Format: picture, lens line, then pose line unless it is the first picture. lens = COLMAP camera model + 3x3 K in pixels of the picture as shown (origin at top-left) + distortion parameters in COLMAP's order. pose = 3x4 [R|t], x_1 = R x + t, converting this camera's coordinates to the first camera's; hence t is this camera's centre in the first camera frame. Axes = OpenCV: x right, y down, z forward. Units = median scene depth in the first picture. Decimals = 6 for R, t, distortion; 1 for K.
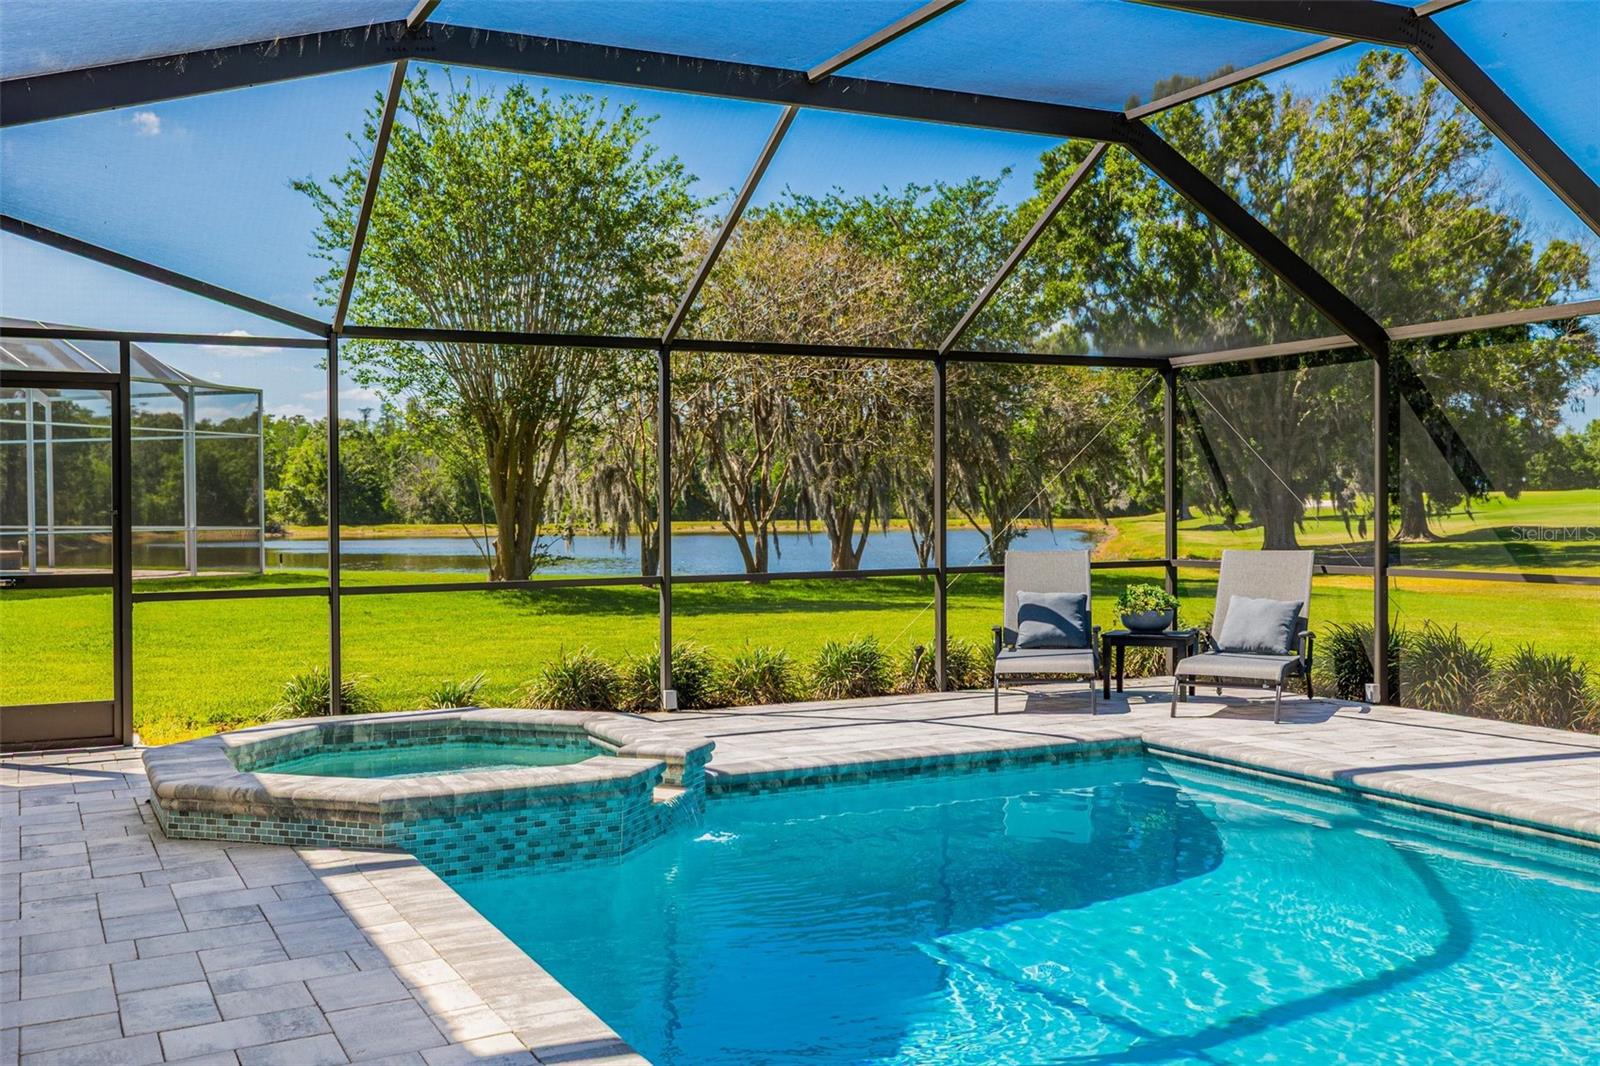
lens RADIAL K [[1545.4, 0, 788.4], [0, 1545.4, 519.5], [0, 0, 1]] dist [-0.000352, 0.000000]
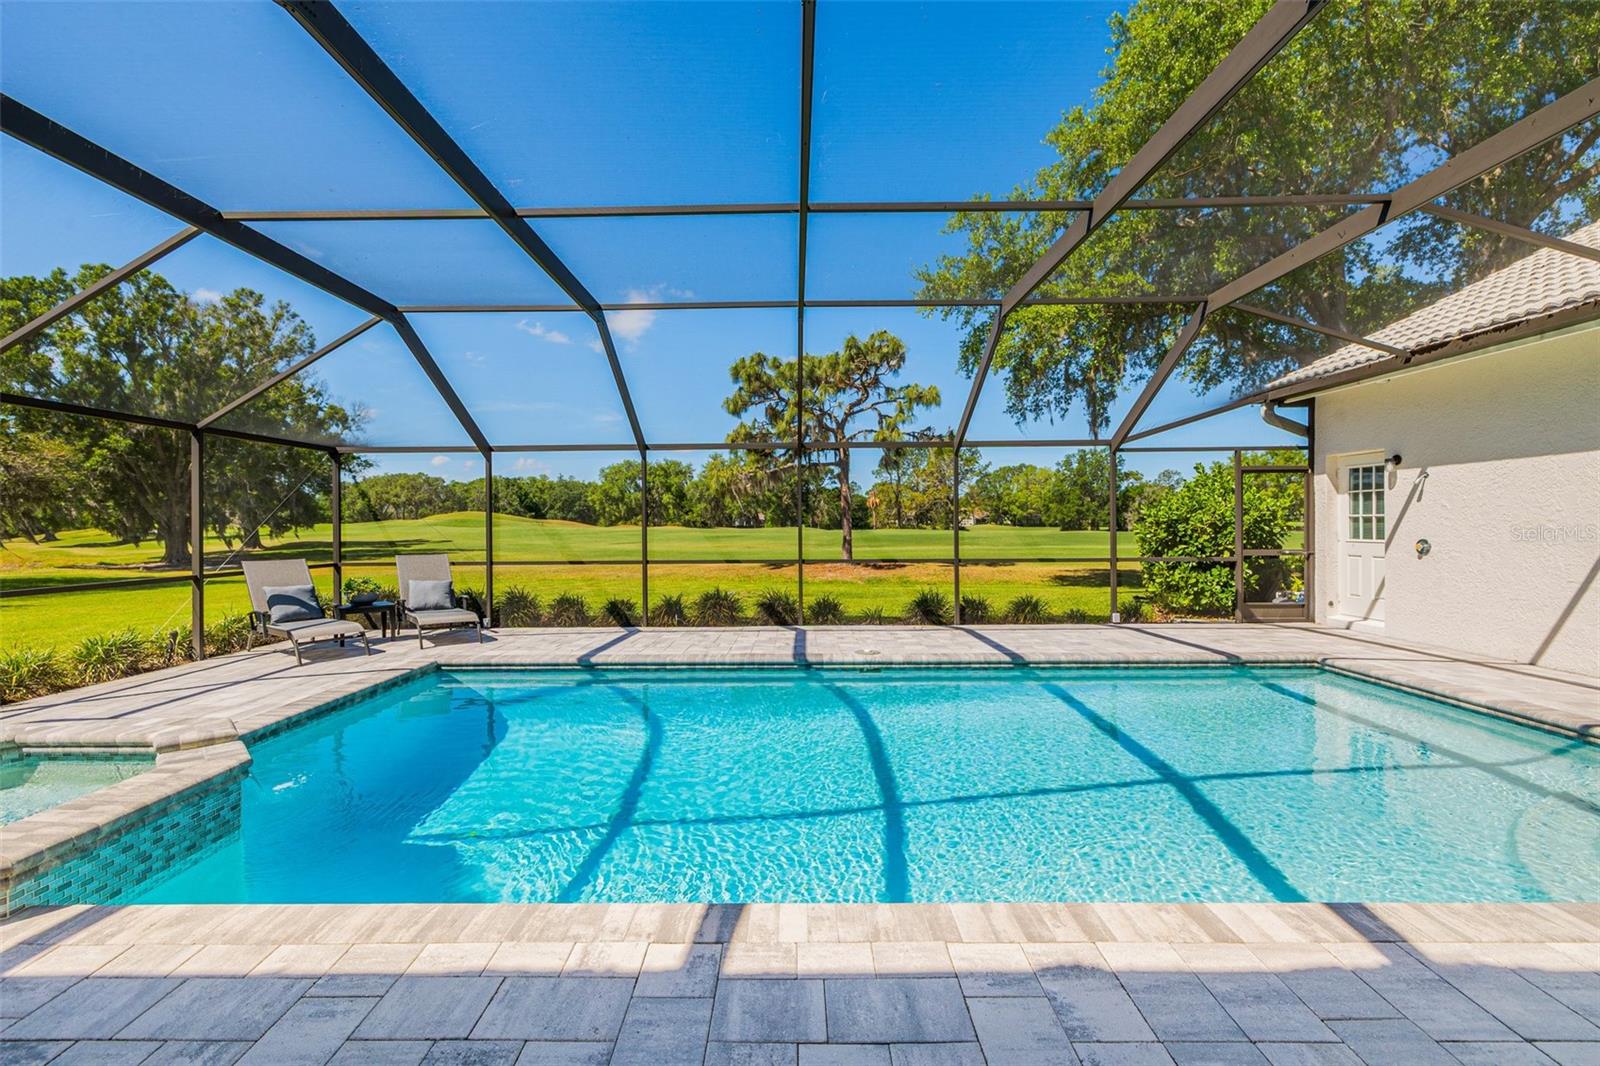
lens RADIAL K [[671.6, 0, 789.7], [0, 671.6, 525.4], [0, 0, 1]] dist [0.003435, -0.001006]
pose [[0.453126, 0.004181, 0.891437, -0.121323], [0.011390, 0.999880, -0.010479, -0.001427], [-0.891374, 0.014902, 0.453024, 0.124119]]
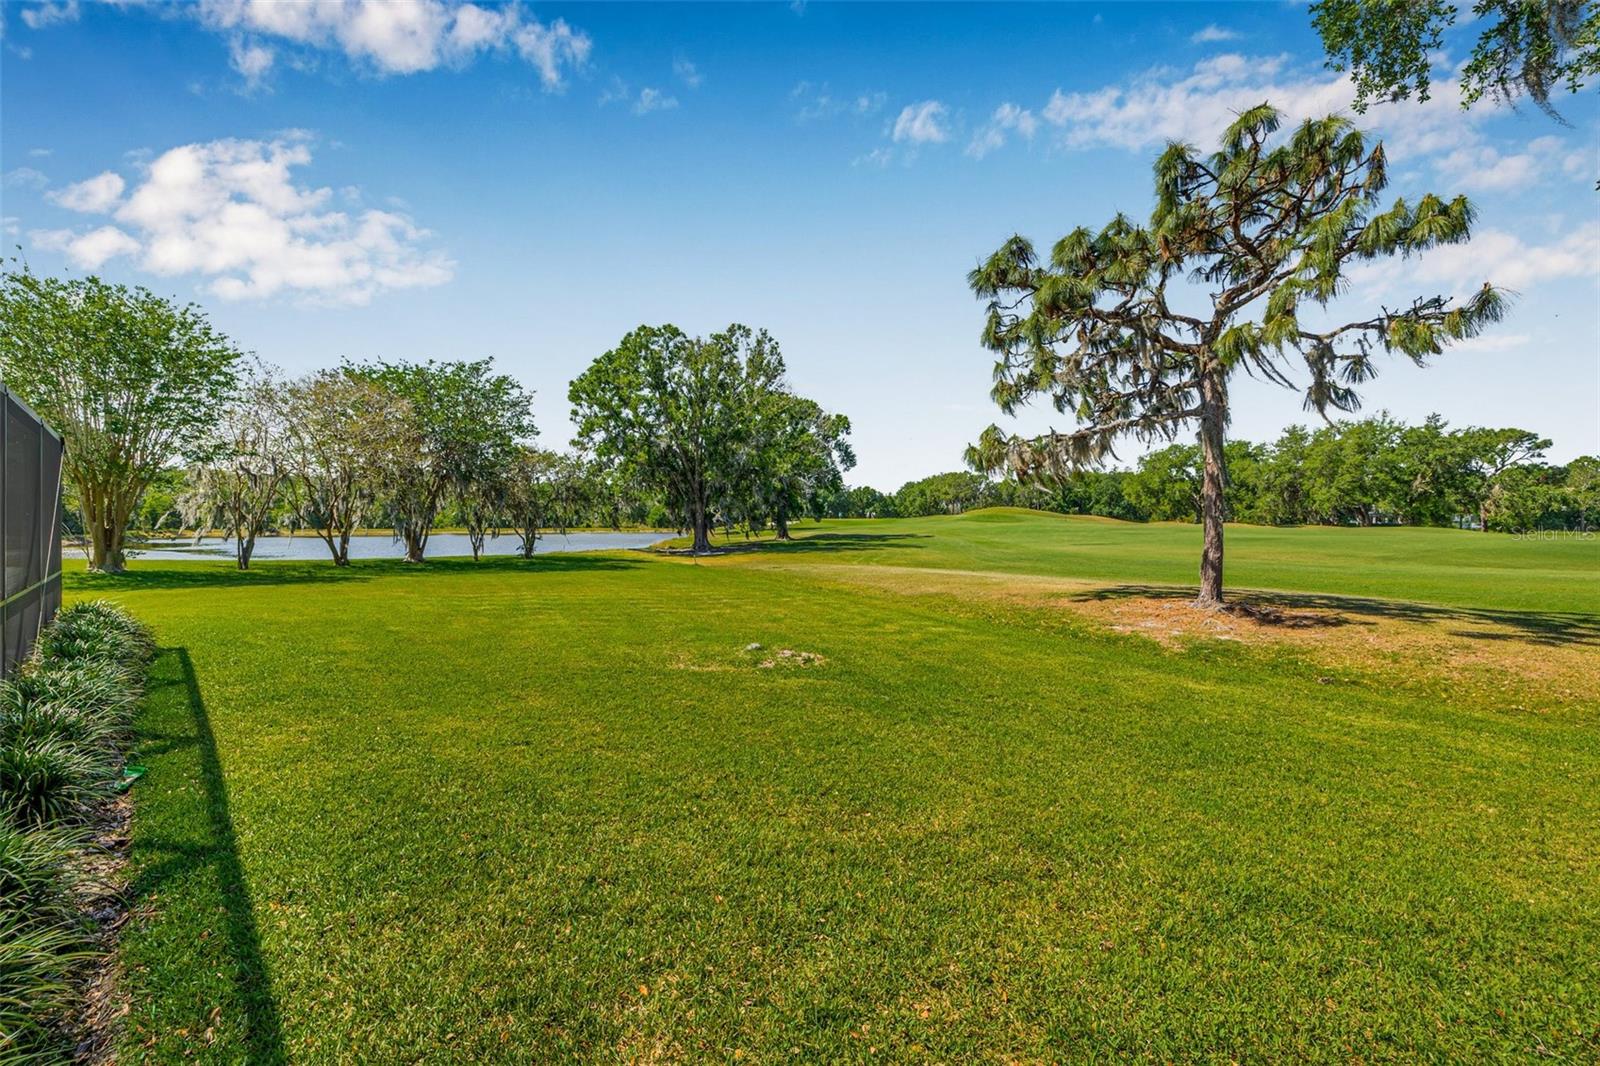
lens RADIAL K [[671.6, 0, 789.3], [0, 671.6, 525.6], [0, 0, 1]] dist [0.003435, -0.001006]
pose [[0.958971, 0.007717, 0.283400, 0.460786], [-0.006661, 0.999967, -0.004687, -0.012229], [-0.283426, 0.002607, 0.958990, 0.099777]]
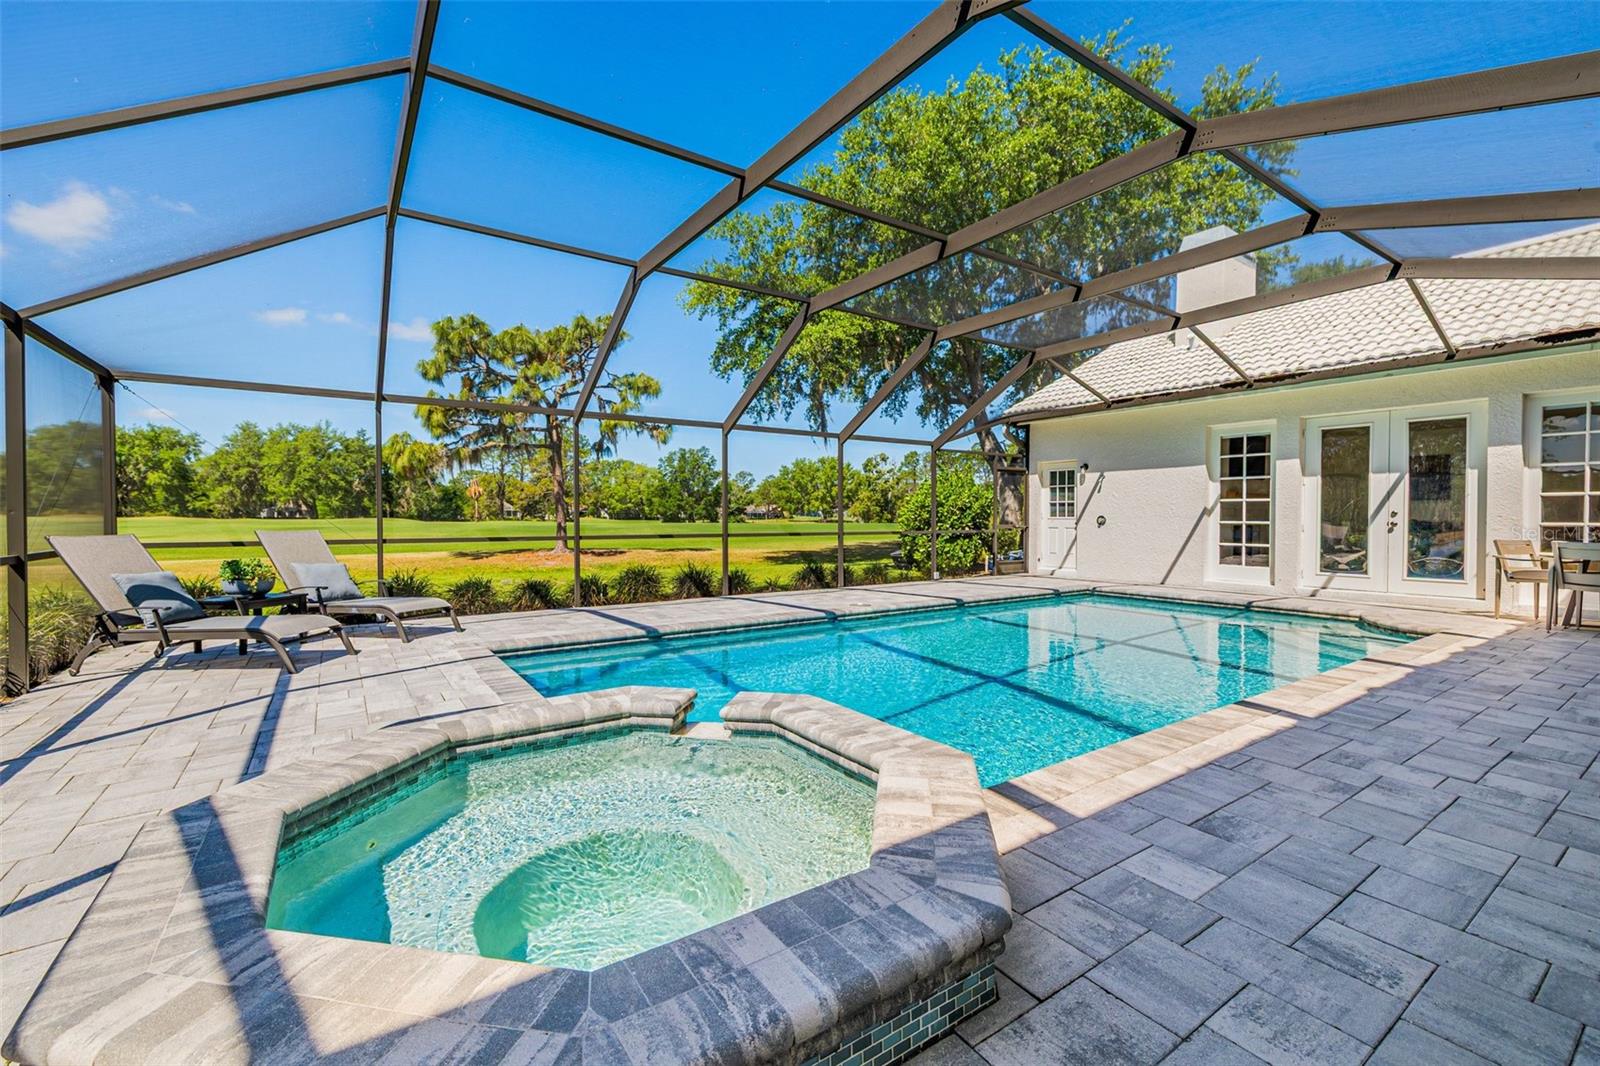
lens RADIAL K [[671.6, 0, 792.3], [0, 671.6, 528.1], [0, 0, 1]] dist [0.003435, -0.001006]
pose [[-0.138395, -0.007763, 0.990347, -0.198893], [0.010129, 0.999906, 0.009253, 0.009292], [-0.990325, 0.011312, -0.138304, 0.347288]]
